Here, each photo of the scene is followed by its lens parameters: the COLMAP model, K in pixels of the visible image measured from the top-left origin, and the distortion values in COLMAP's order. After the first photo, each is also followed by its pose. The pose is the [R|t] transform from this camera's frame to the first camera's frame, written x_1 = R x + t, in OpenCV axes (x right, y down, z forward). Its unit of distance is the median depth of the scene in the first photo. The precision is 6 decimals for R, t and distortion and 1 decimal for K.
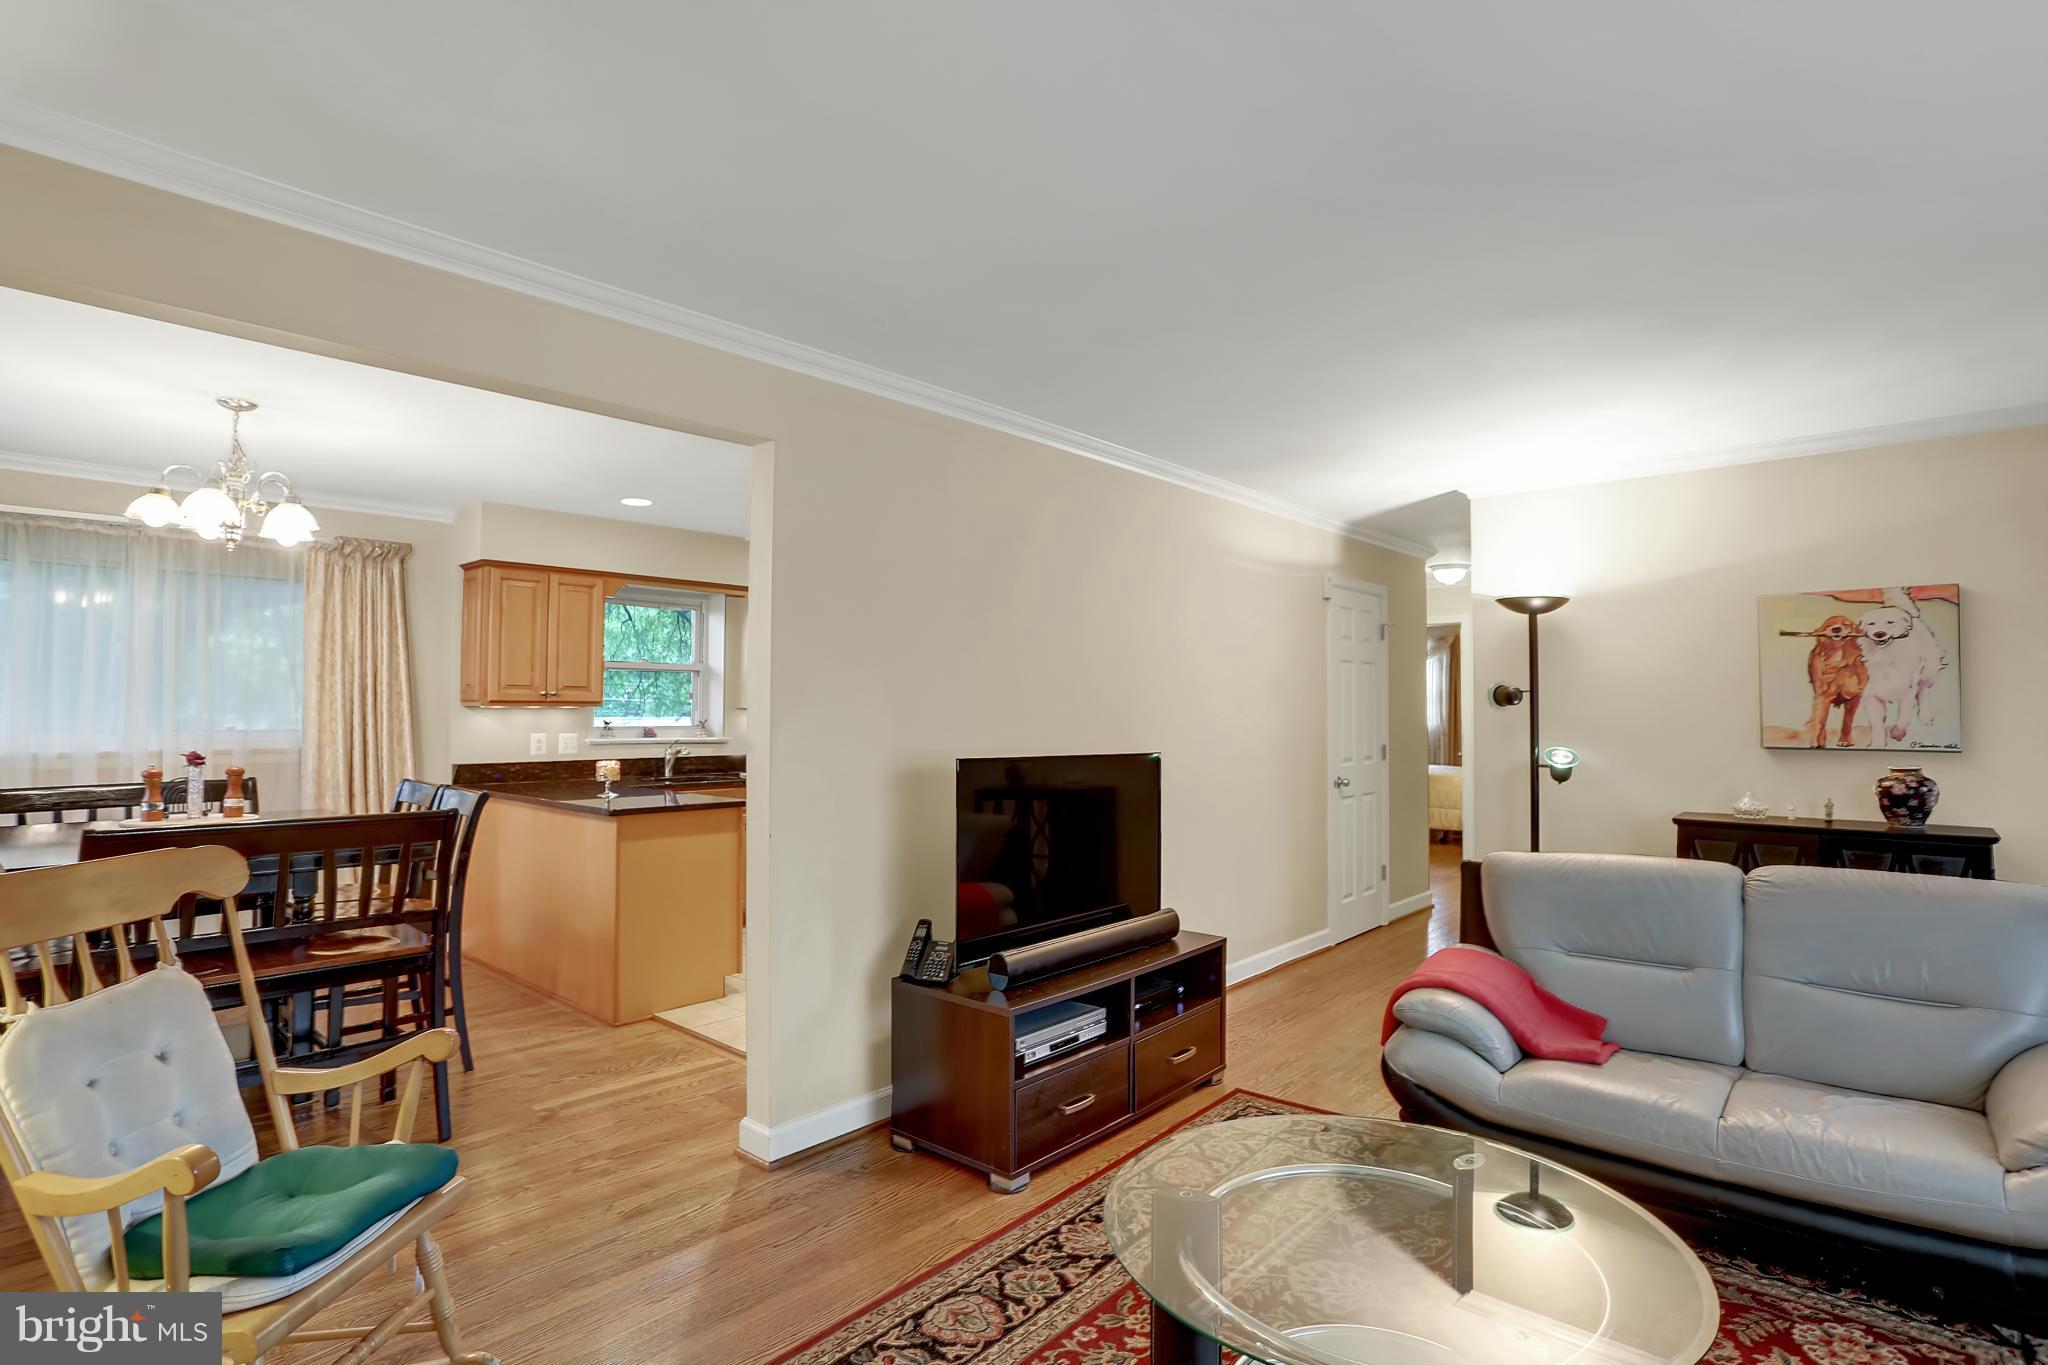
lens RADIAL K [[1017.6, 0, 1018.0], [0, 1017.6, 665.0], [0, 0, 1]] dist [-0.091694, 0.040371]
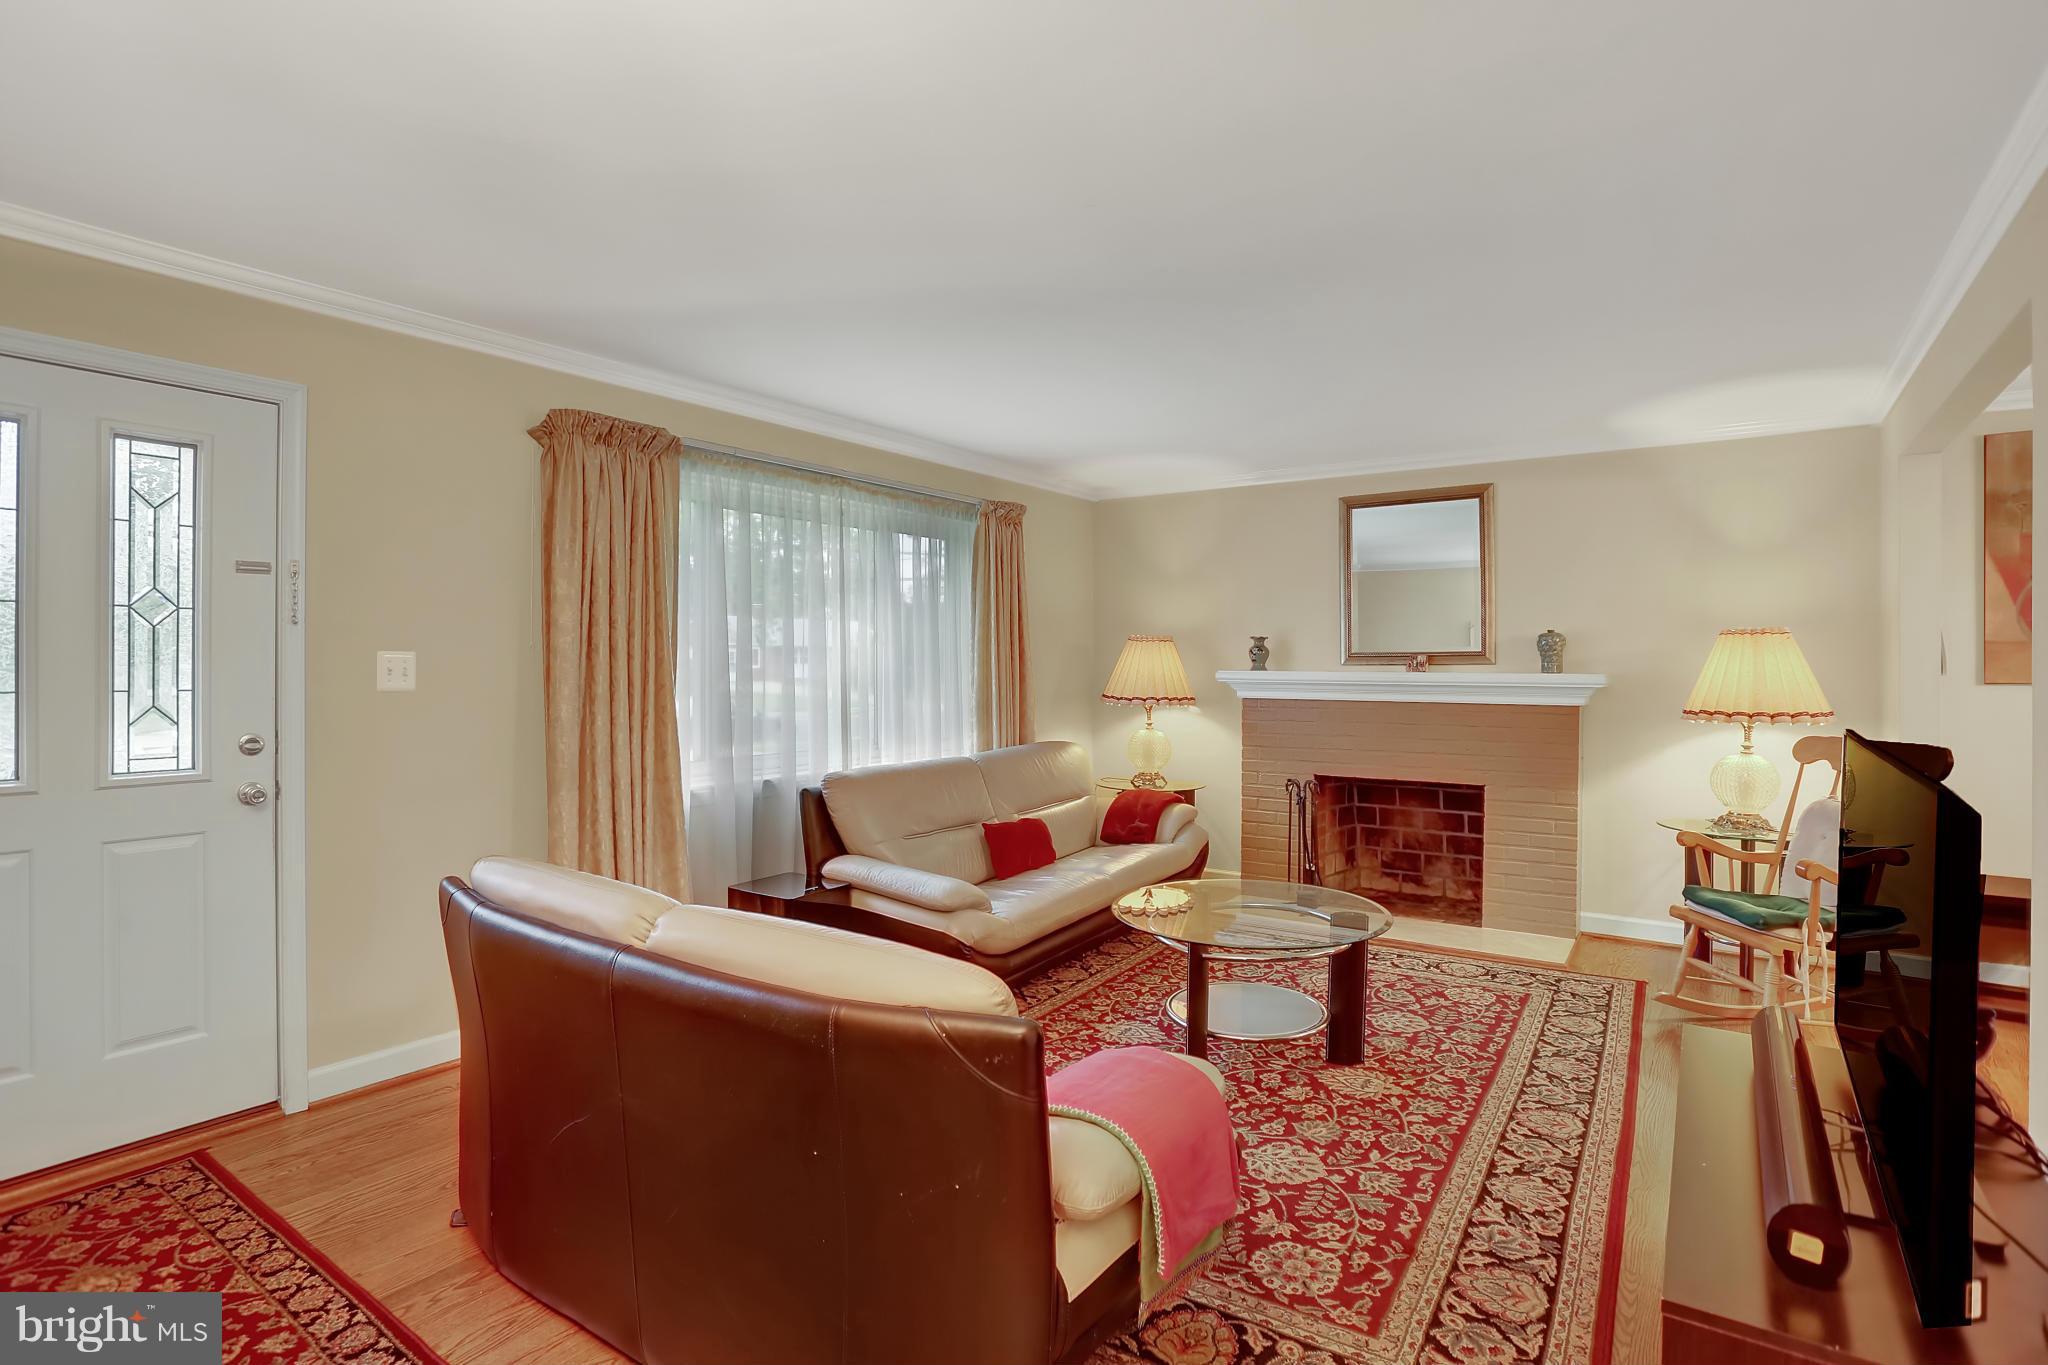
lens RADIAL K [[1032.7, 0, 1024.0], [0, 1032.7, 682.5], [0, 0, 1]] dist [-0.000797, 0.000101]
pose [[-0.993215, -0.004892, -0.116190, 0.352813], [-0.001786, 0.999639, -0.026825, 0.047956], [0.116279, -0.026436, -0.992865, 1.002170]]
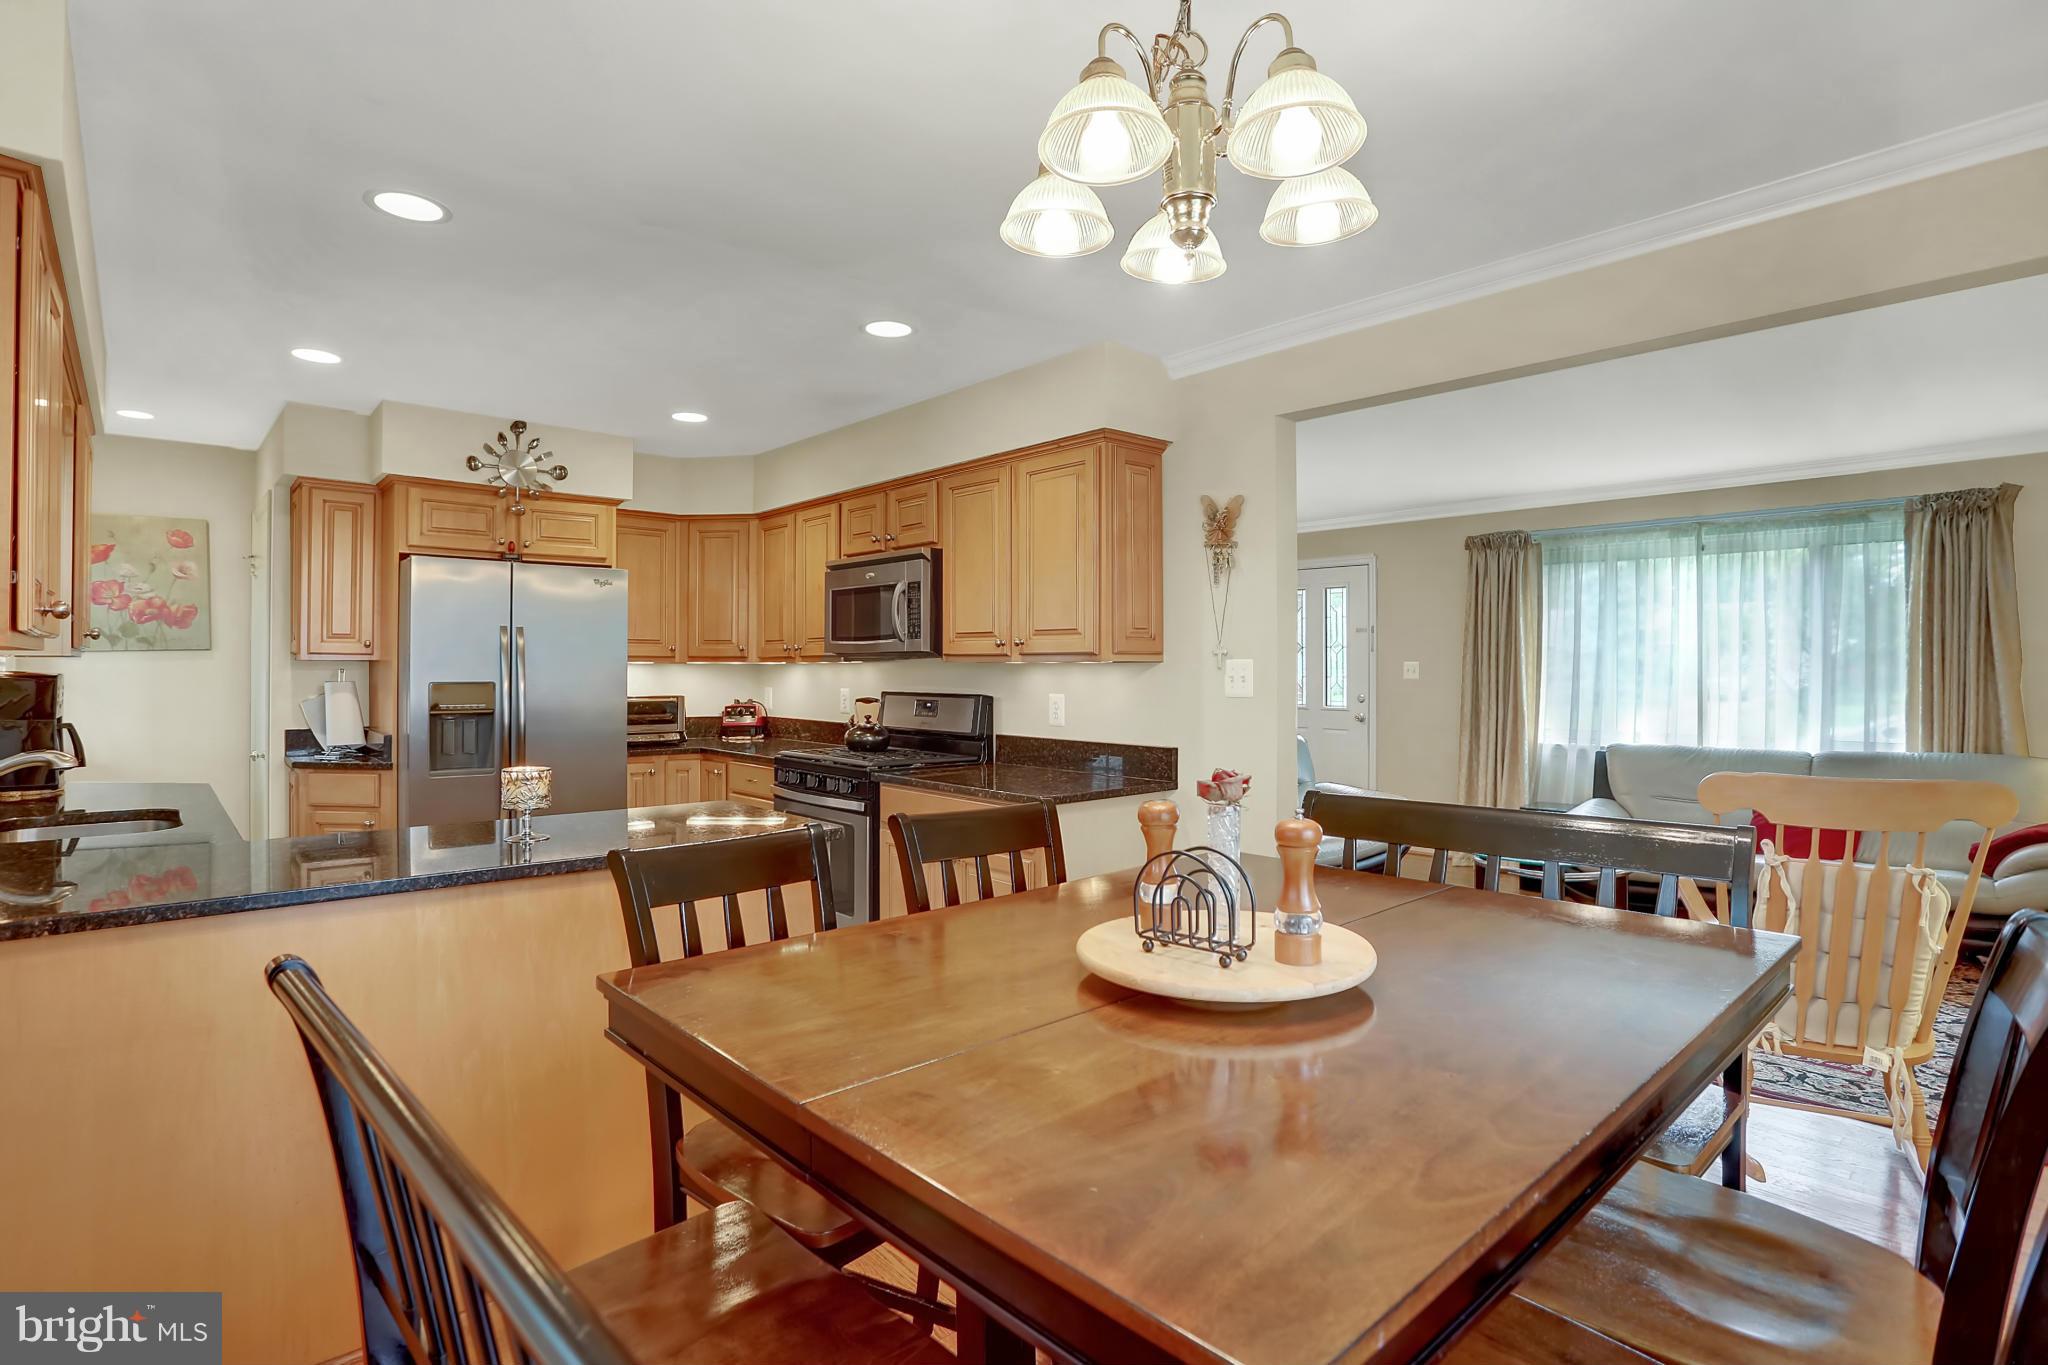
lens RADIAL K [[1017.6, 0, 1018.0], [0, 1017.6, 665.0], [0, 0, 1]] dist [-0.091694, 0.040371]
pose [[0.122900, 0.000741, 0.992419, -0.819297], [-0.042974, 0.999066, 0.004576, 0.033568], [-0.991488, -0.043211, 0.122817, 0.686761]]
